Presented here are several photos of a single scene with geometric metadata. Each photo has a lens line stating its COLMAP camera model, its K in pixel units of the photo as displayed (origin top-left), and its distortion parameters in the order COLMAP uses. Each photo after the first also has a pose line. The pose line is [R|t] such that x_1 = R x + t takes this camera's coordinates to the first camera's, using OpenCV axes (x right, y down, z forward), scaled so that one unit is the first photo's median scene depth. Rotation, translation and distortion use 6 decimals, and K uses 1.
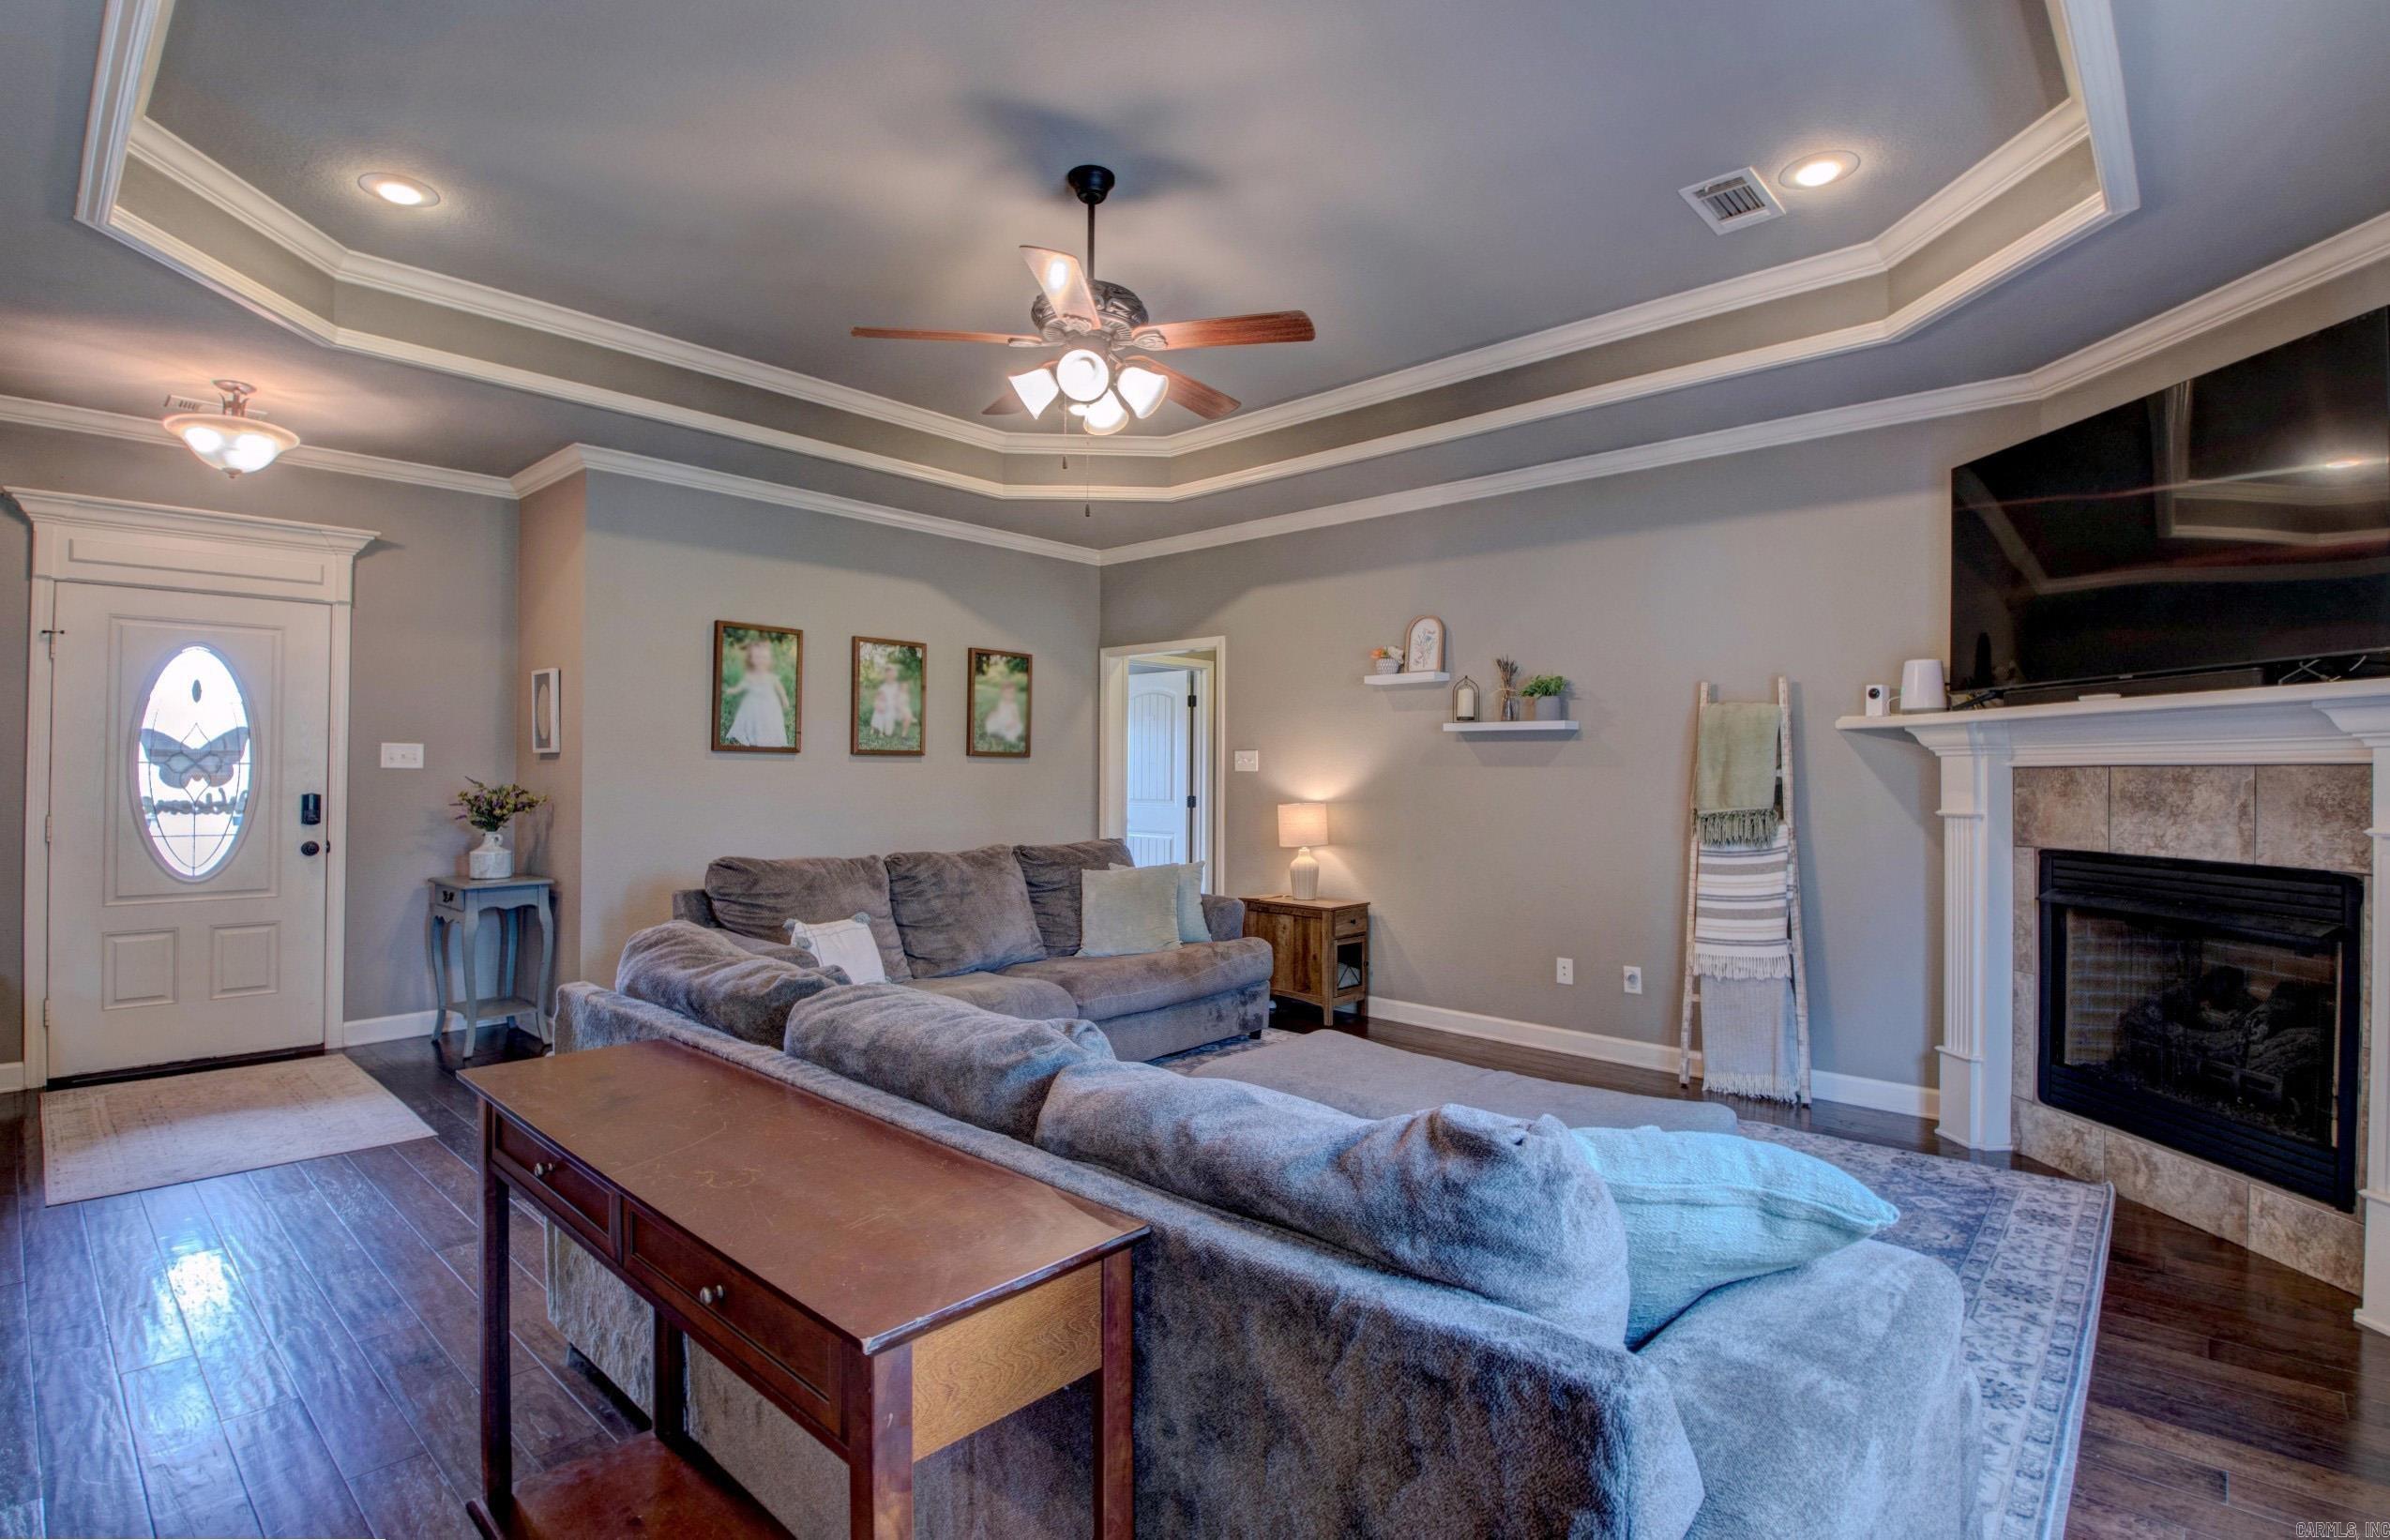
lens RADIAL K [[1125.6, 0, 1192.6], [0, 1125.6, 754.2], [0, 0, 1]] dist [0.013681, -0.025816]
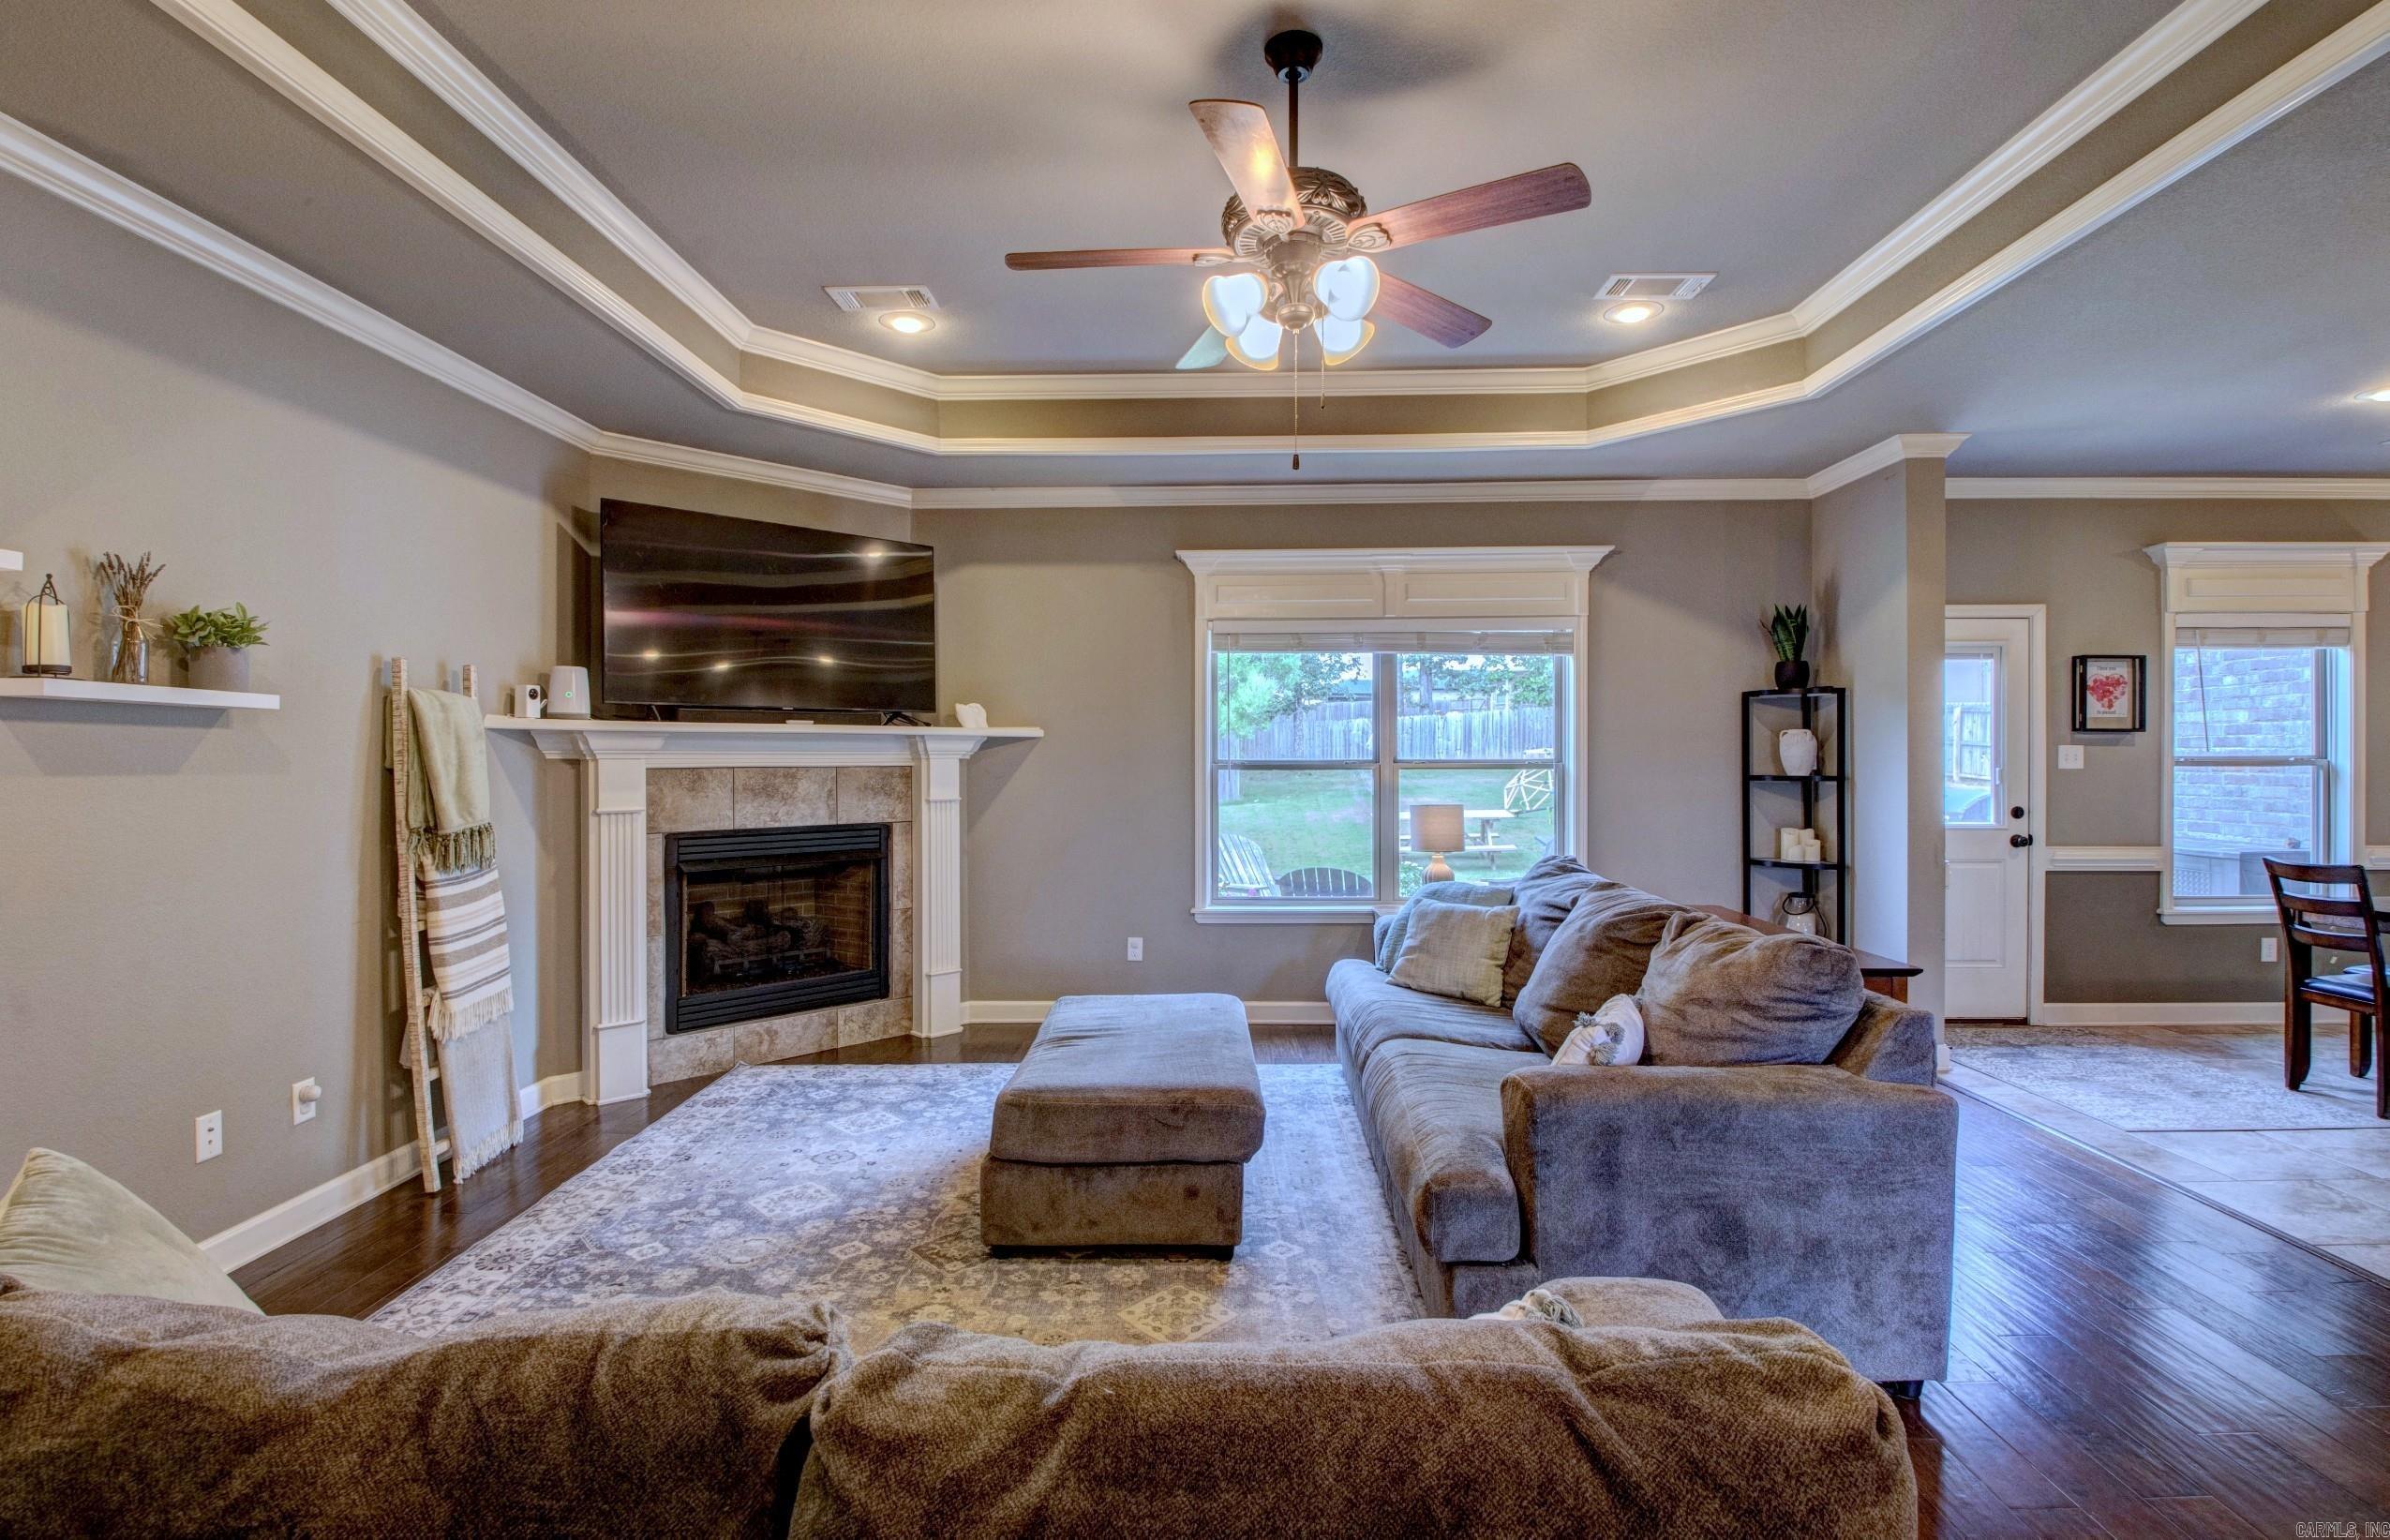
lens RADIAL K [[1106.8, 0, 1191.4], [0, 1106.8, 759.3], [0, 0, 1]] dist [0.019639, -0.031185]
pose [[-0.660024, -0.004749, 0.751230, -0.459800], [-0.013730, 0.999889, -0.005742, 0.000187], [-0.751119, -0.014104, -0.660016, 1.132338]]
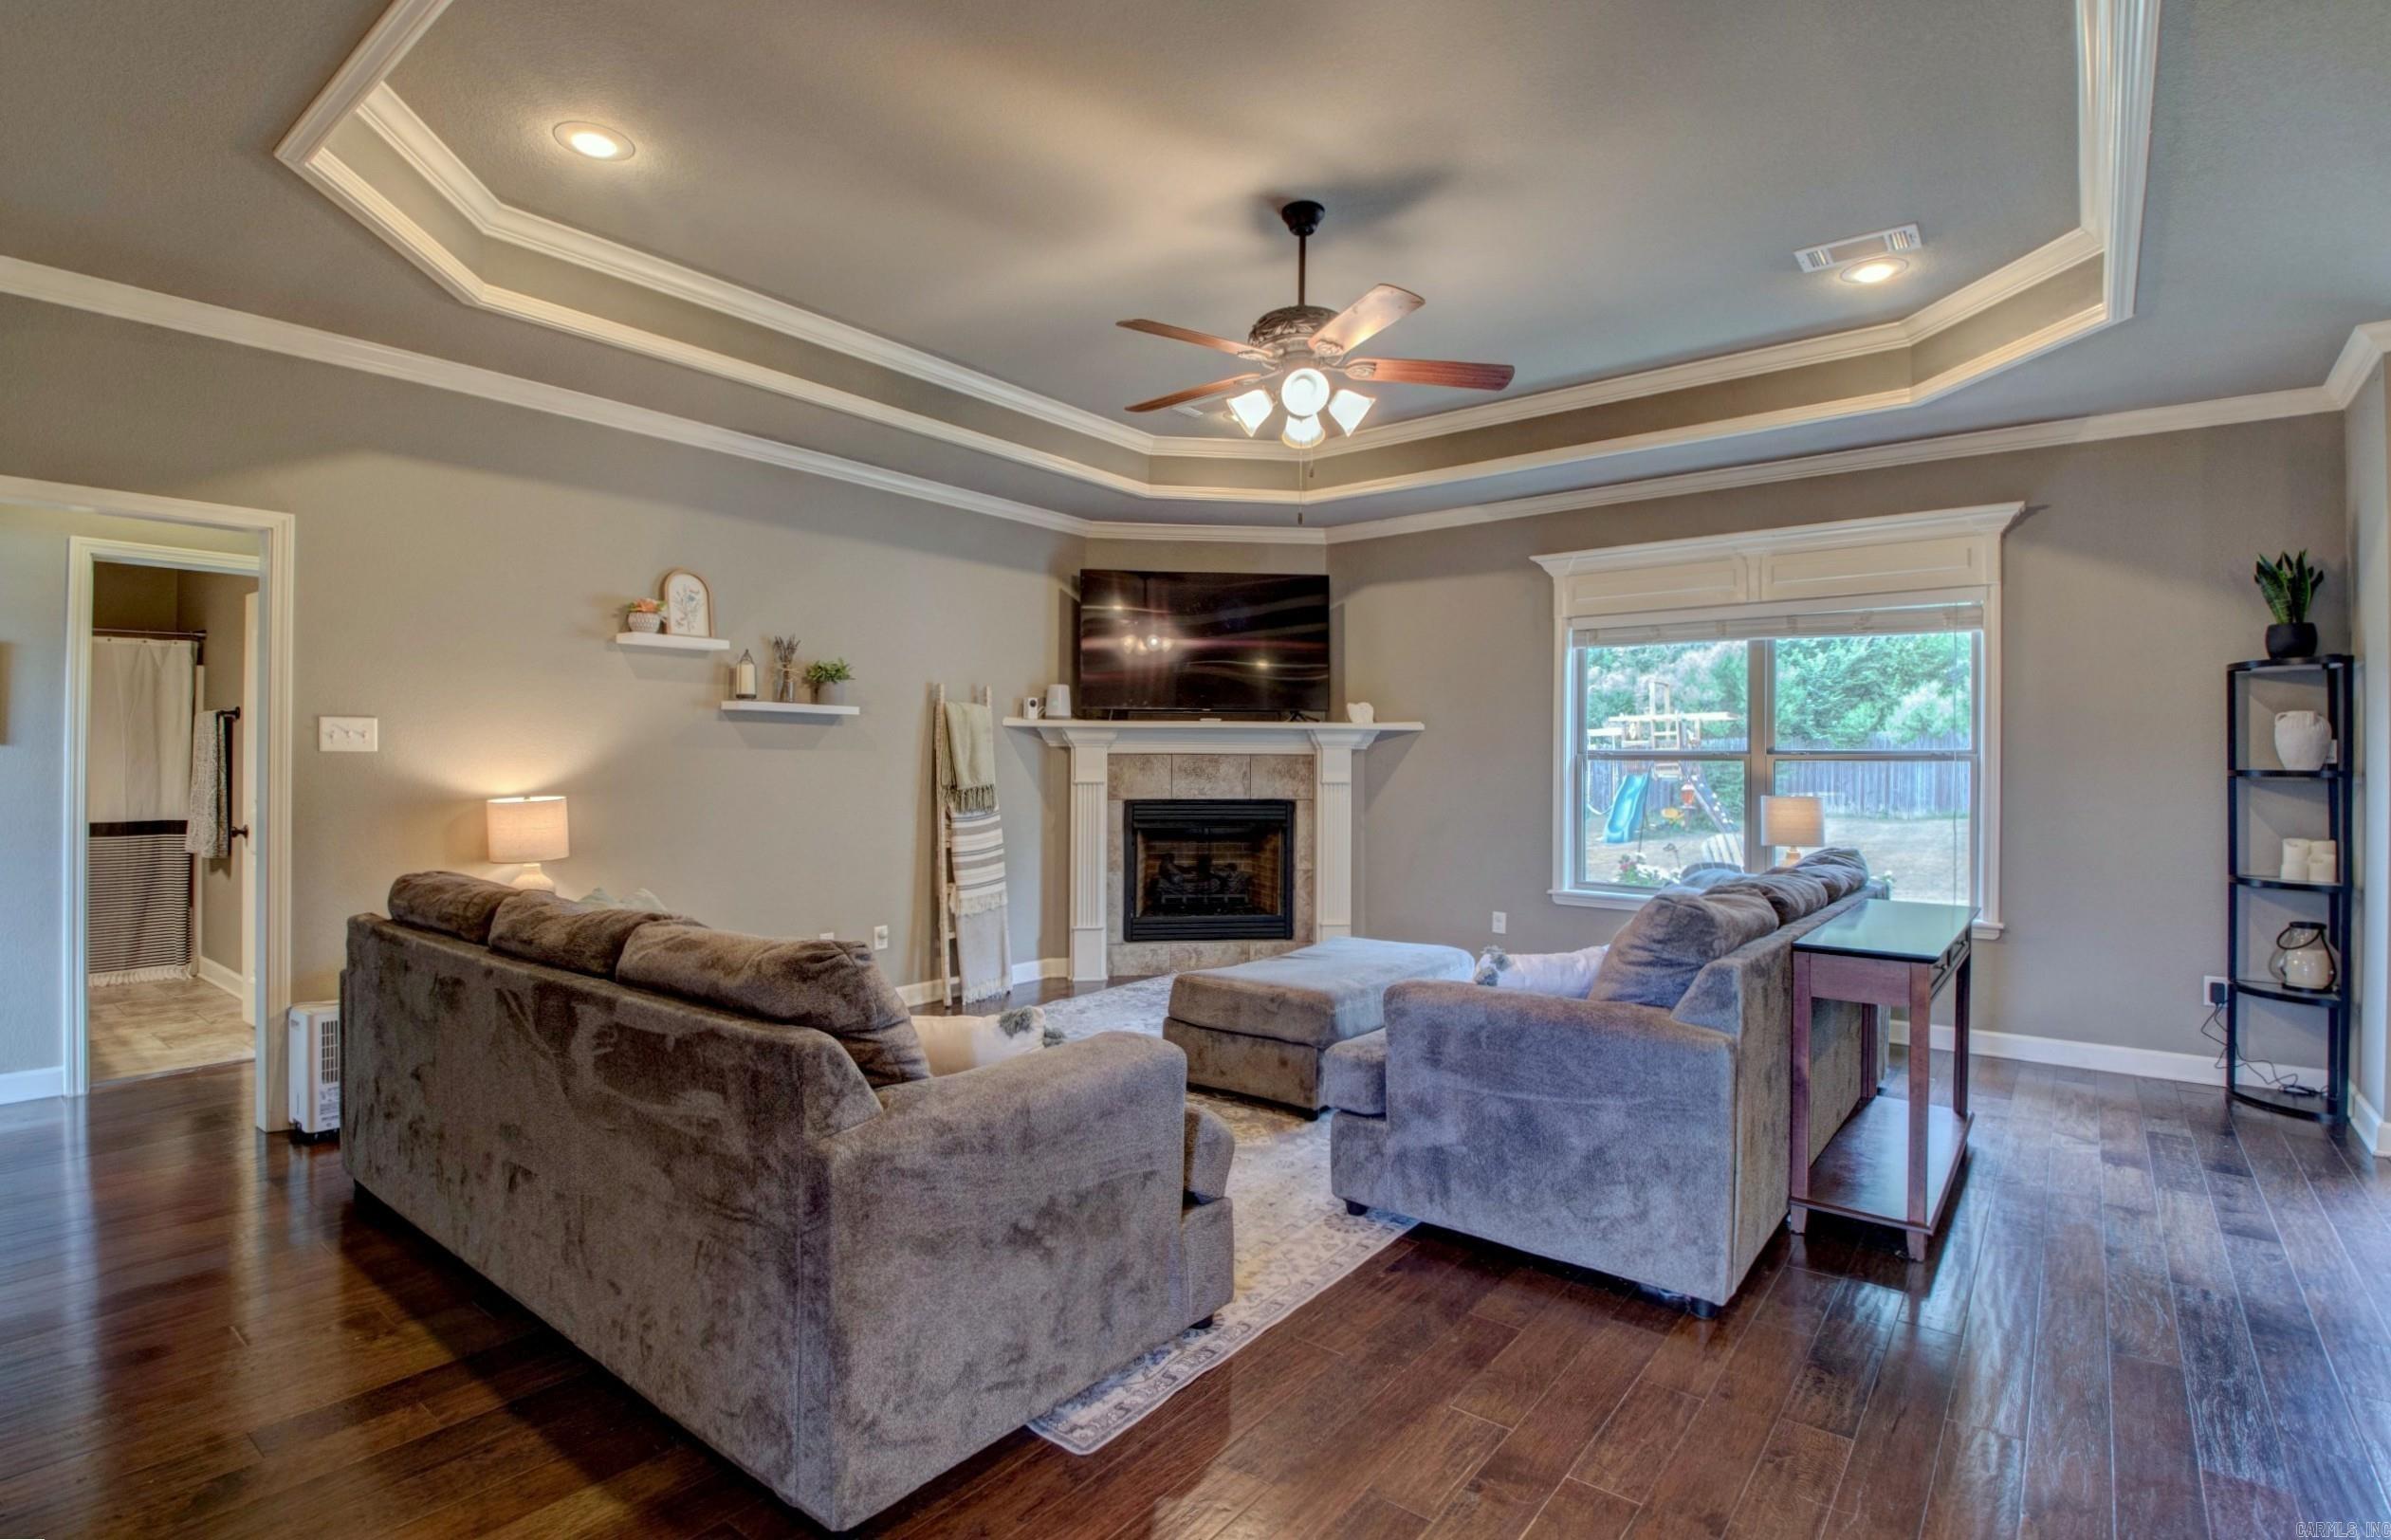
lens RADIAL K [[1126.0, 0, 1193.0], [0, 1126.0, 754.2], [0, 0, 1]] dist [0.013681, -0.025816]
pose [[-0.078107, 0.001106, 0.996944, -0.841429], [-0.022078, 0.999752, -0.002838, 0.012015], [-0.996701, -0.022232, -0.078063, 0.849390]]
